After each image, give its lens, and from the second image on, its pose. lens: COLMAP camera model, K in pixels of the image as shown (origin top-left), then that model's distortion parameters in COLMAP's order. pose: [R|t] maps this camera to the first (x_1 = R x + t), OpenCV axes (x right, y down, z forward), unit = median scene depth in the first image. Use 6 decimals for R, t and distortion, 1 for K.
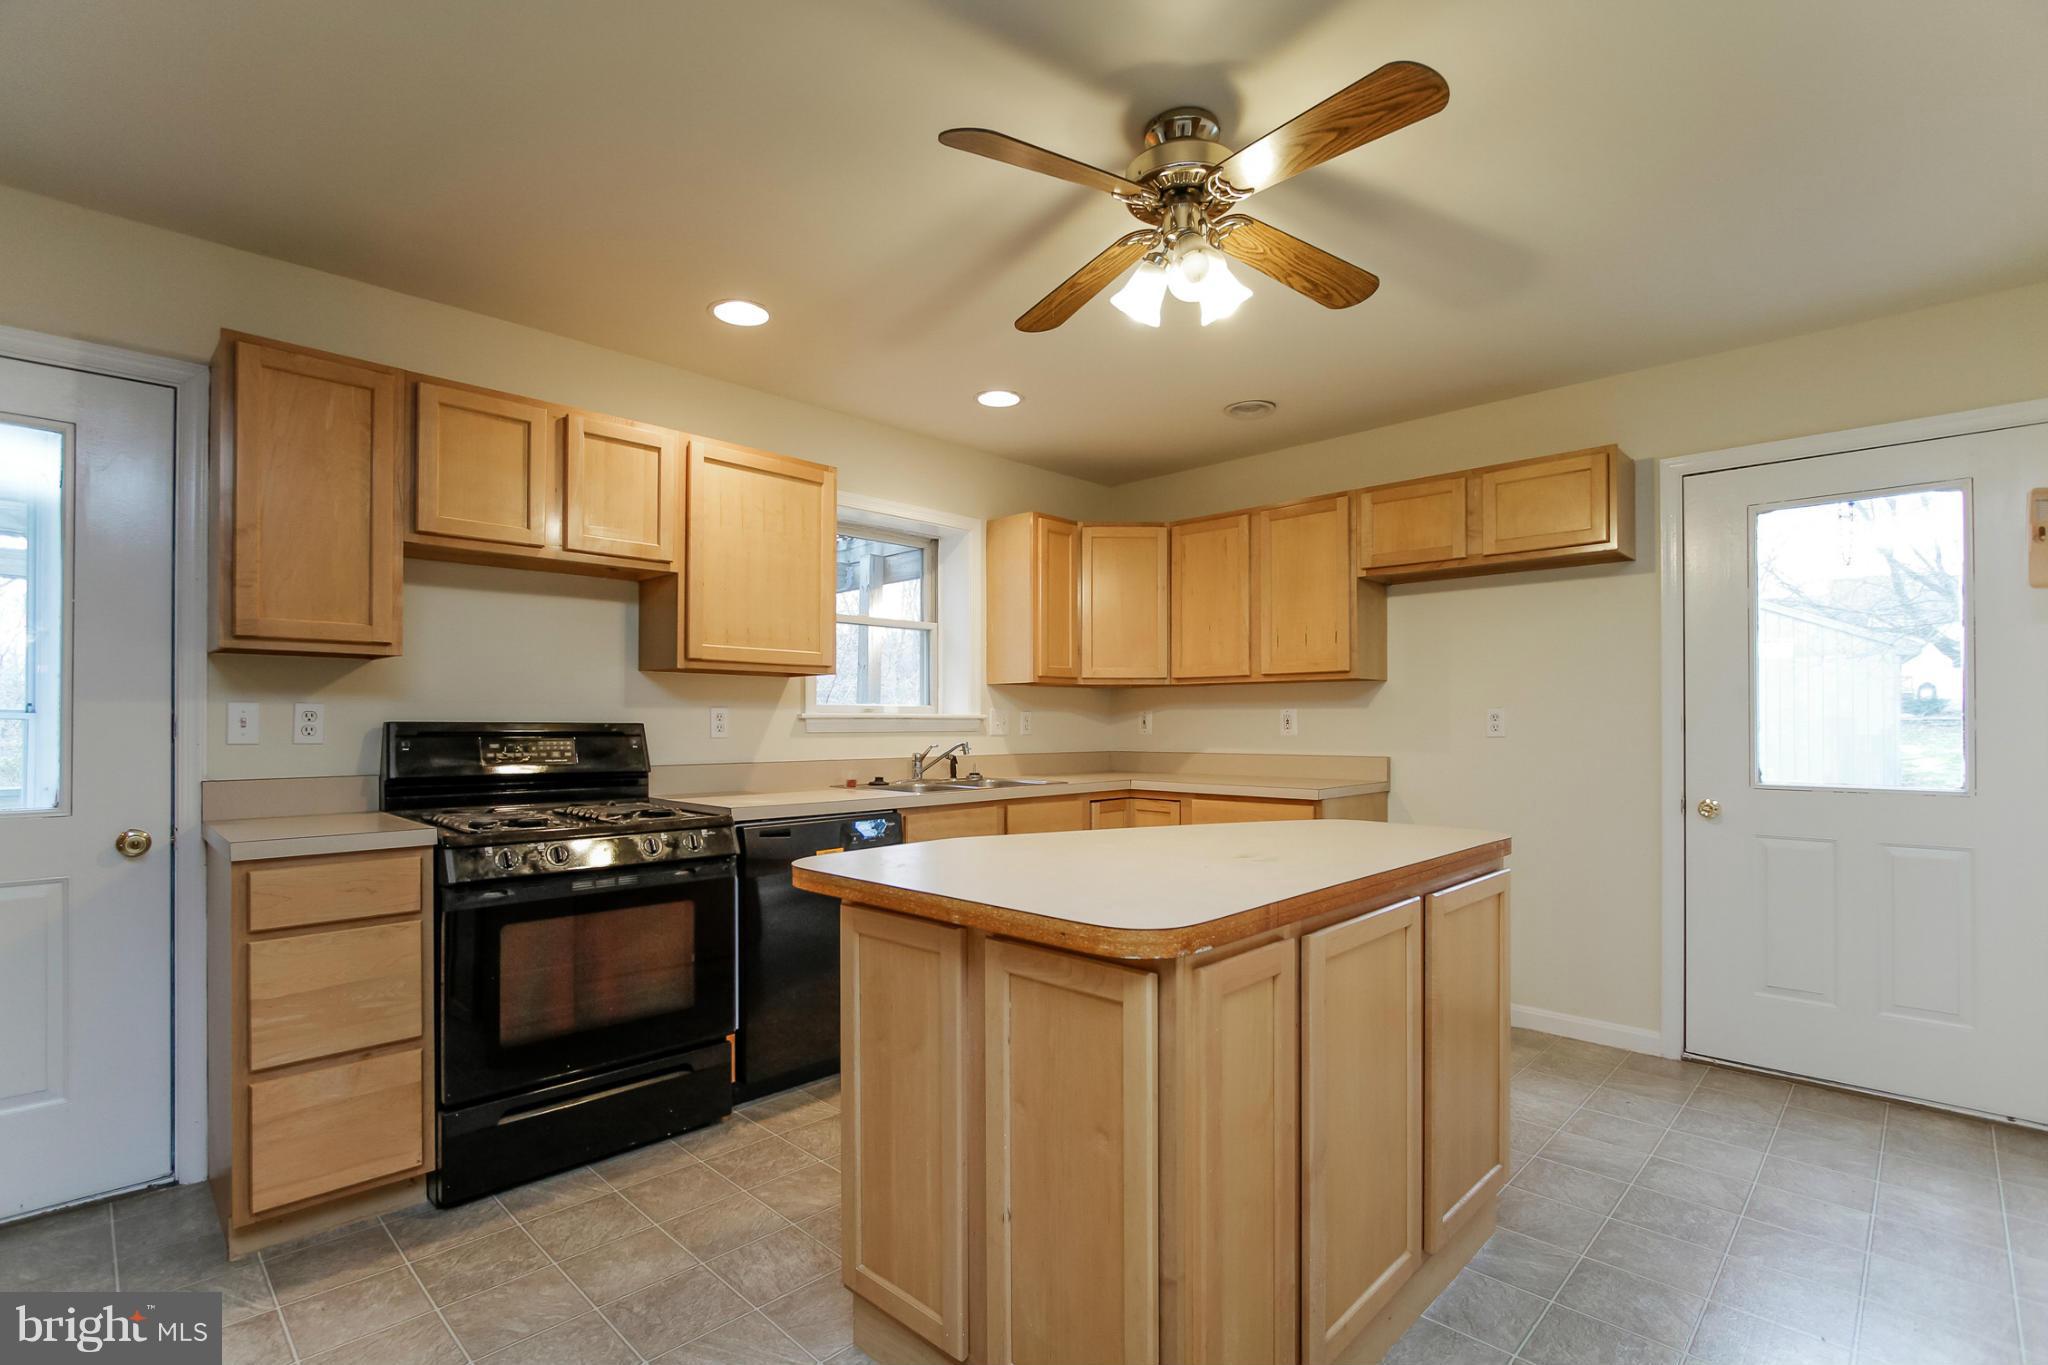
lens RADIAL K [[947.5, 0, 1020.5], [0, 947.5, 712.7], [0, 0, 1]] dist [-0.014766, 0.000100]
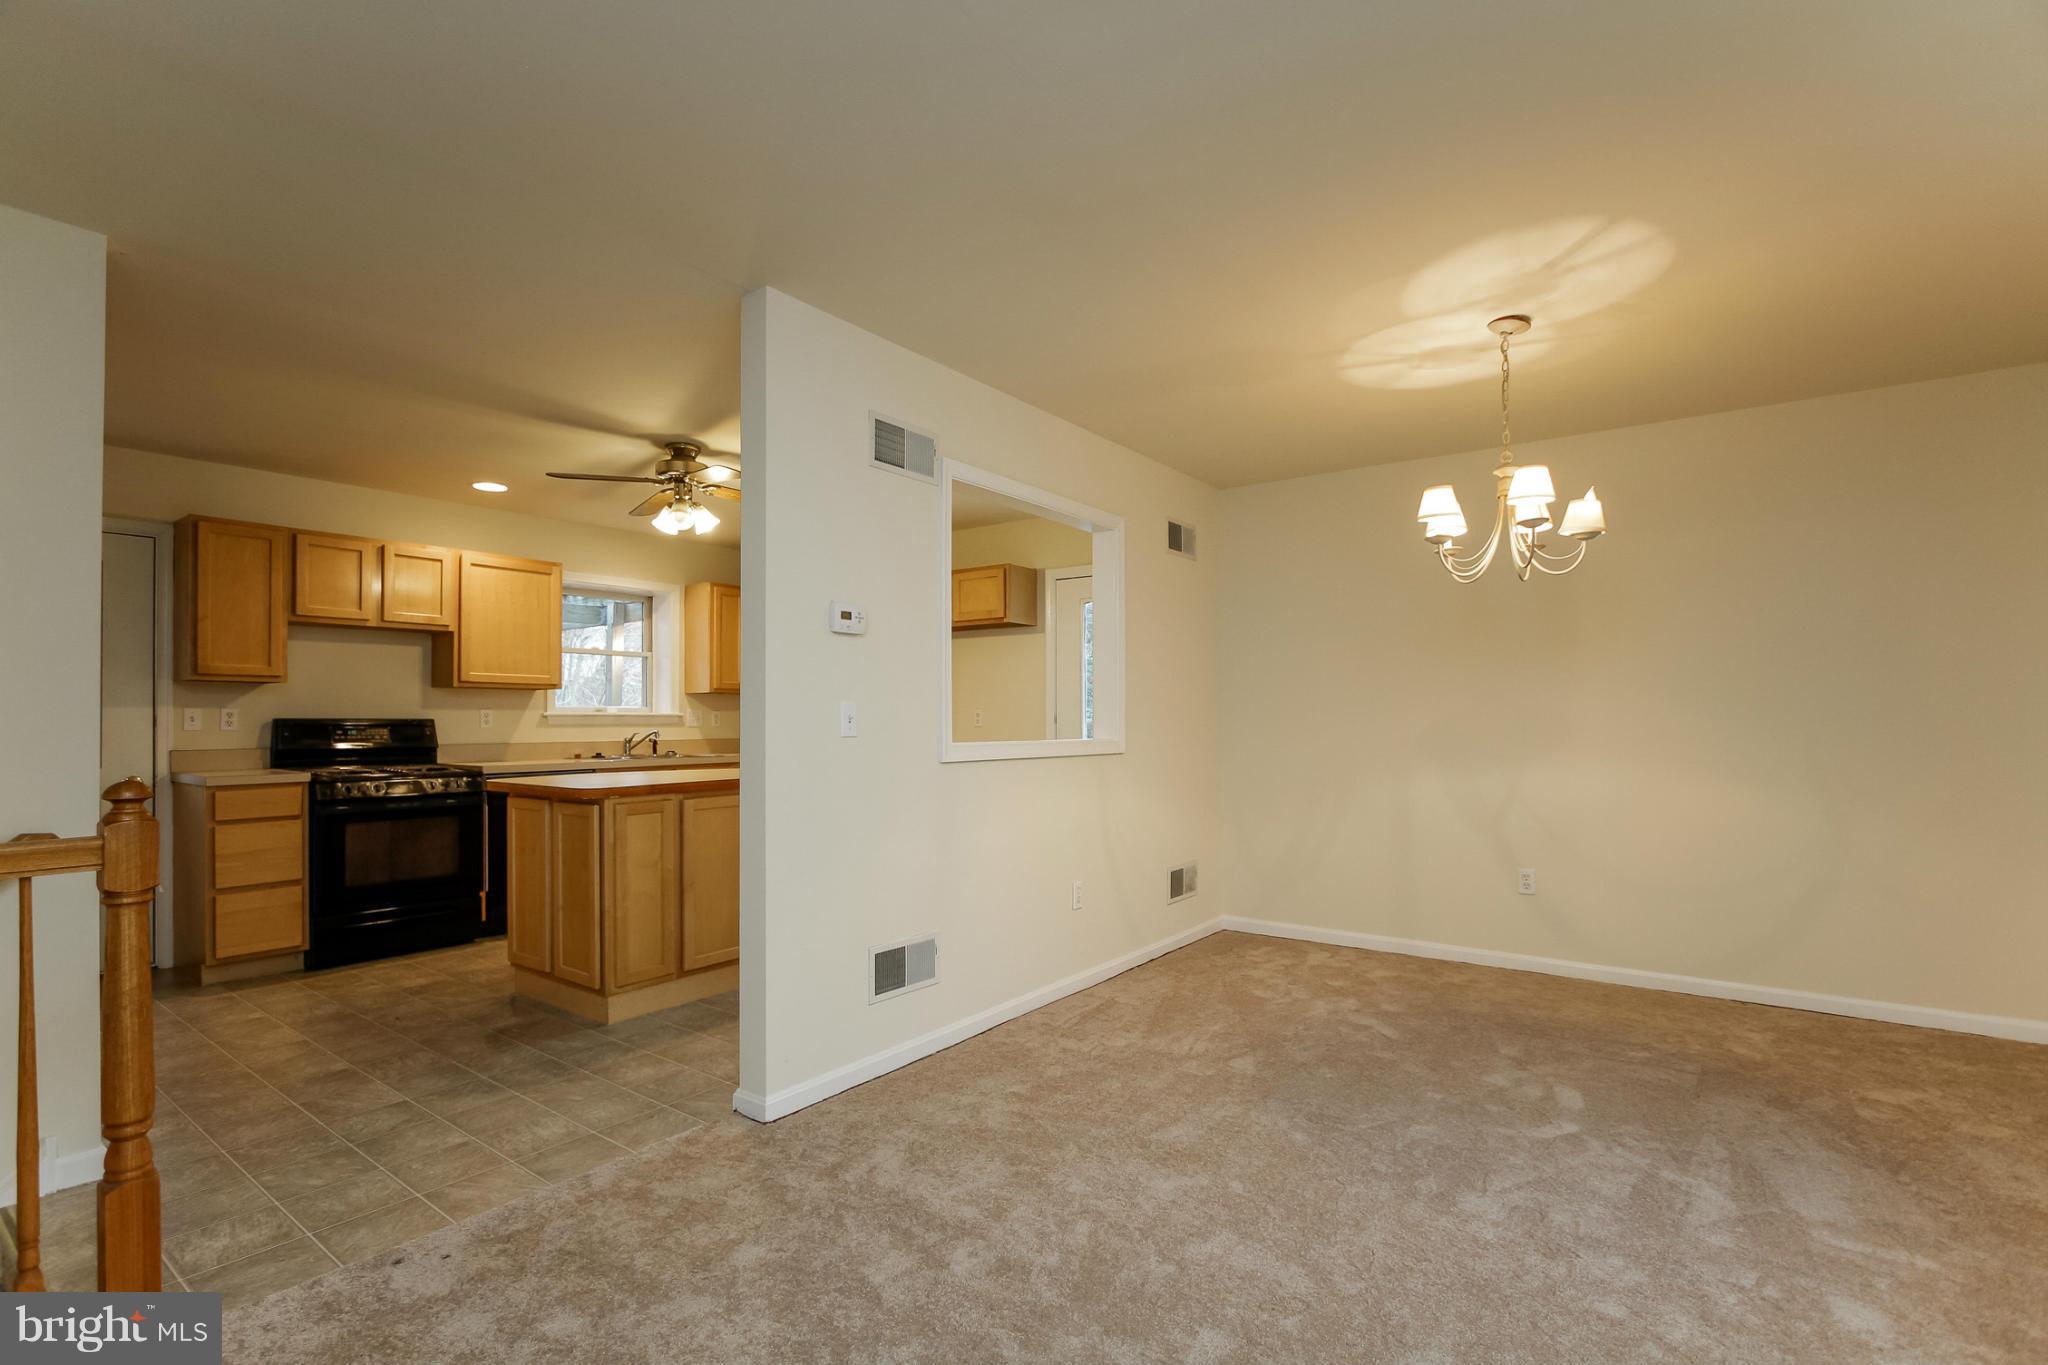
lens RADIAL K [[949.1, 0, 1022.3], [0, 949.1, 705.8], [0, 0, 1]] dist [-0.000587, -0.012684]
pose [[0.990751, -0.000693, 0.135687, 0.427786], [0.001097, 0.999995, -0.002901, -0.006637], [-0.135685, 0.003023, 0.990747, -0.846882]]
